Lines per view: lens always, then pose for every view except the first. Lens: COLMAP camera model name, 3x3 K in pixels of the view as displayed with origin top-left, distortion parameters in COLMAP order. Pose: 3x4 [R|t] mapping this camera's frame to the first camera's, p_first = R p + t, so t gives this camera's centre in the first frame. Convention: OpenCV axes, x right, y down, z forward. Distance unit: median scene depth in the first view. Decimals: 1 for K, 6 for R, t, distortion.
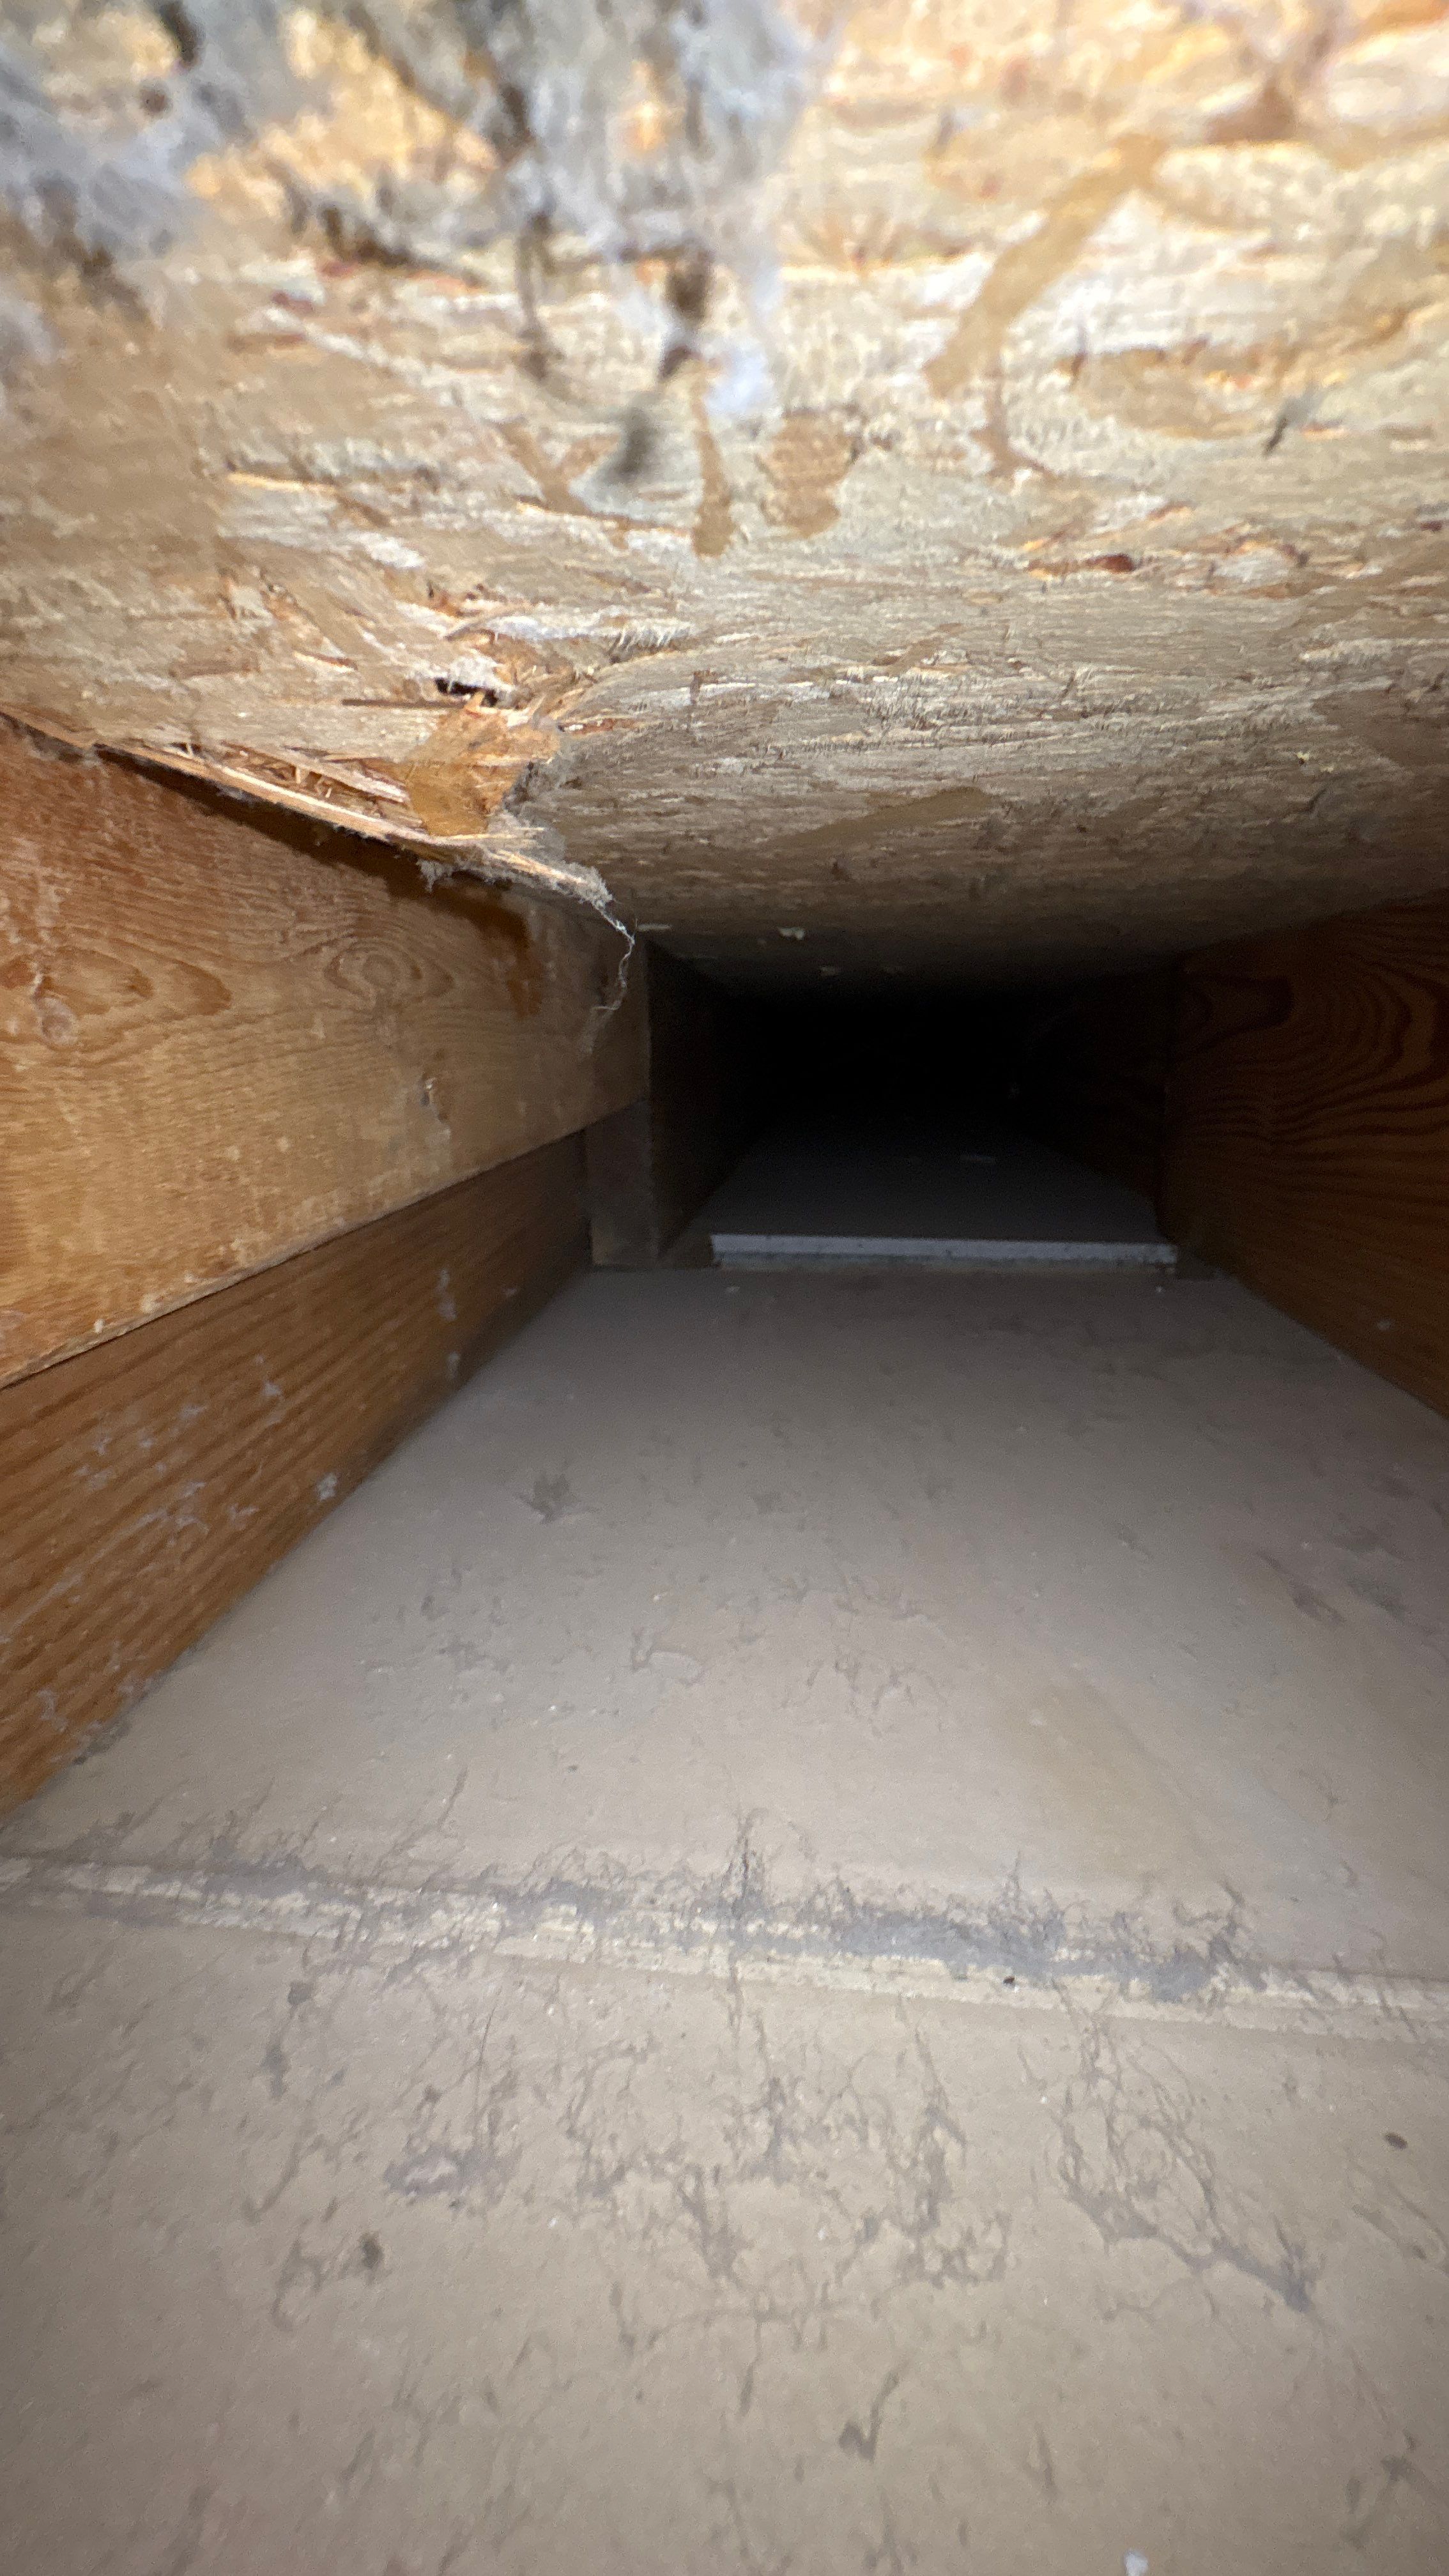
lens RADIAL K [[1020.7, 0, 732.1], [0, 1020.7, 1307.3], [0, 0, 1]] dist [-0.002492, 0.000369]
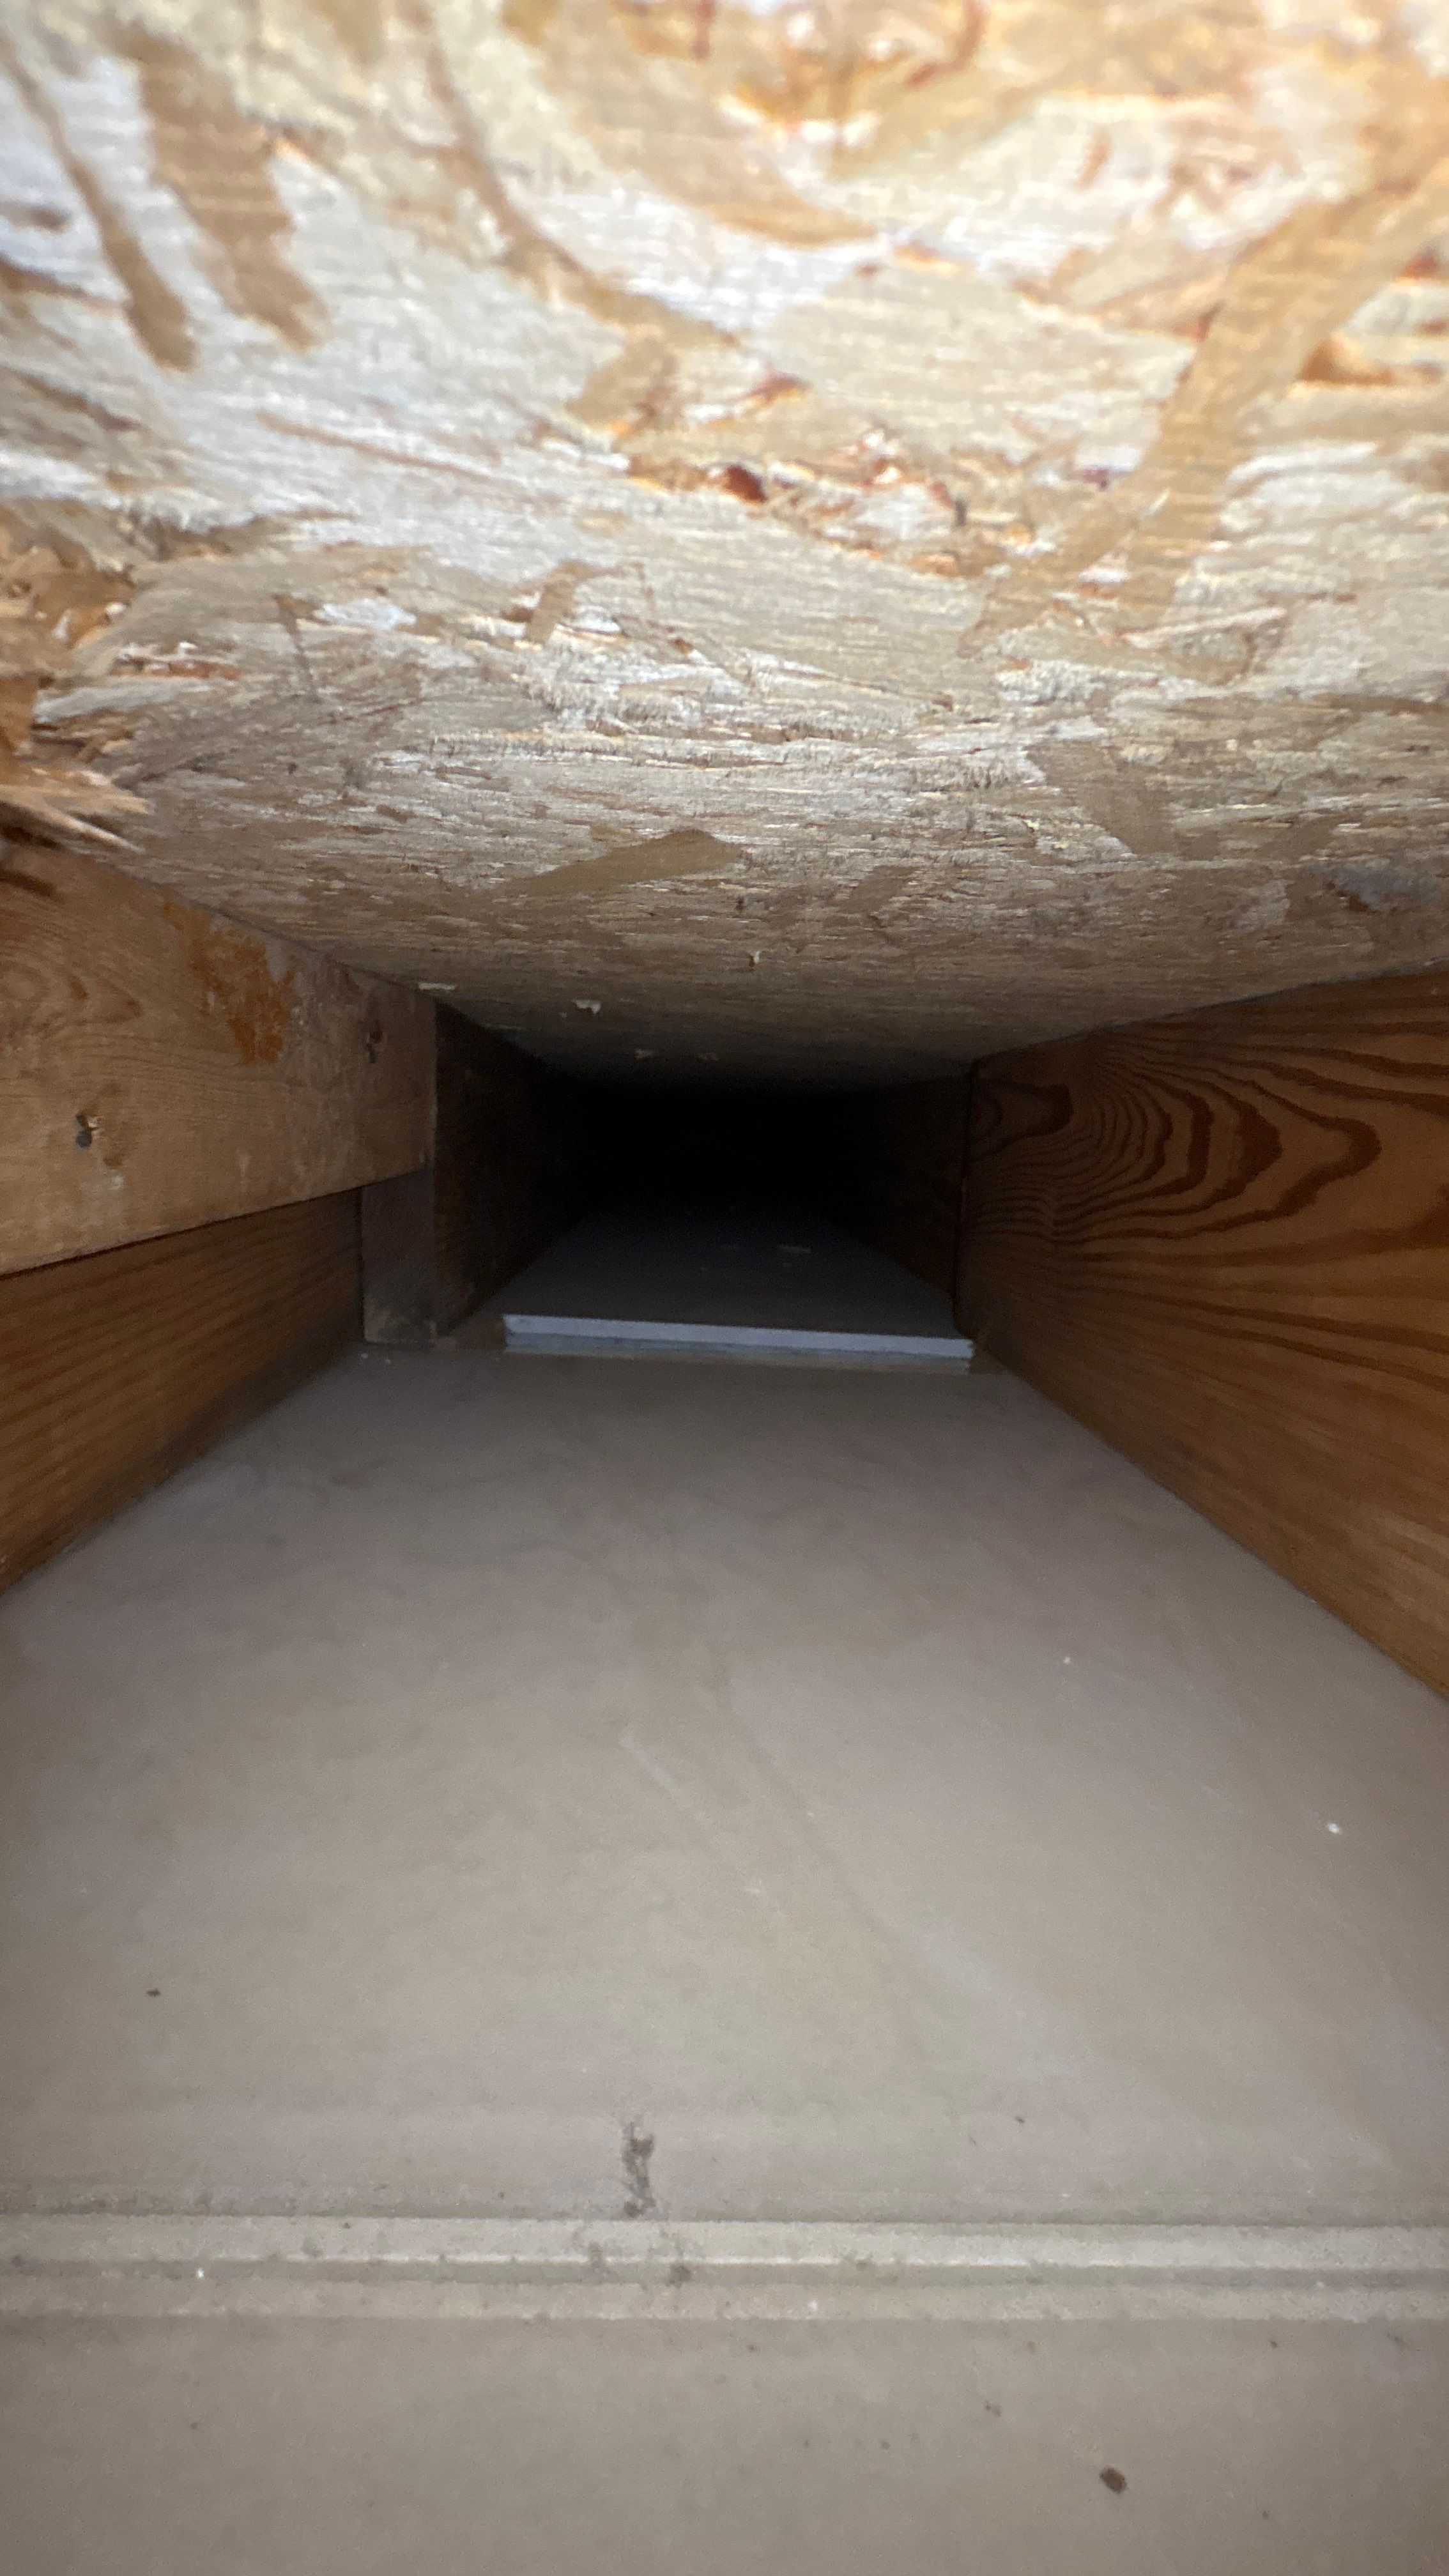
lens RADIAL K [[1020.7, 0, 732.1], [0, 1020.7, 1307.3], [0, 0, 1]] dist [-0.002492, 0.000369]
pose [[0.986732, 0.035722, 0.158379, 0.085792], [-0.022361, 0.996099, -0.085358, -0.005323], [-0.160810, 0.080684, 0.983682, 0.085598]]
